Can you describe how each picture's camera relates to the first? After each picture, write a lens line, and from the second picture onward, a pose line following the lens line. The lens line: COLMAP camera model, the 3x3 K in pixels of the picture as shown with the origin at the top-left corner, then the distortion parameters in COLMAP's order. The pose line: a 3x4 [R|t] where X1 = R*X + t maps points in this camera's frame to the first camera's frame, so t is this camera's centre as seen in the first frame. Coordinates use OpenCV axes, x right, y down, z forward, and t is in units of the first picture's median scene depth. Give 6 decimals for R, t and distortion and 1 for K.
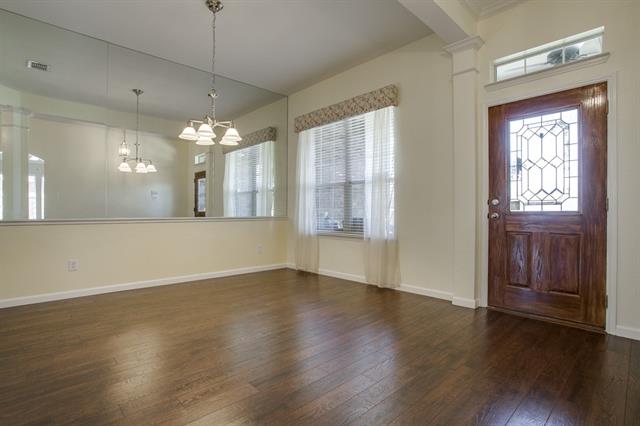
lens RADIAL K [[310.7, 0, 314.0], [0, 310.7, 213.5], [0, 0, 1]] dist [-0.057639, 0.023378]
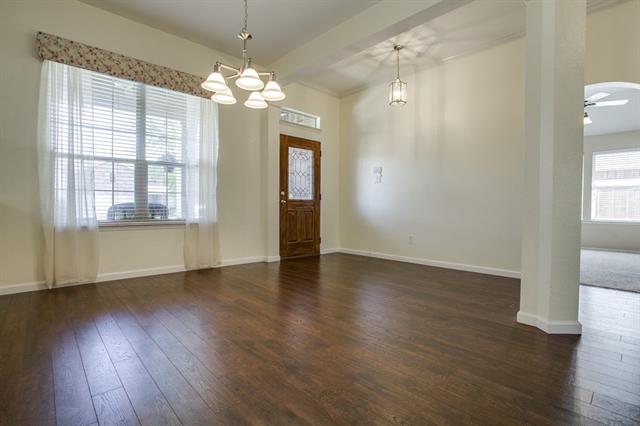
lens RADIAL K [[304.1, 0, 316.4], [0, 304.1, 214.5], [0, 0, 1]] dist [-0.055629, 0.021296]
pose [[0.019507, -0.027973, 0.999418, -1.070779], [-0.003976, 0.999598, 0.028055, 0.030486], [-0.999802, -0.004521, 0.019388, 0.809028]]
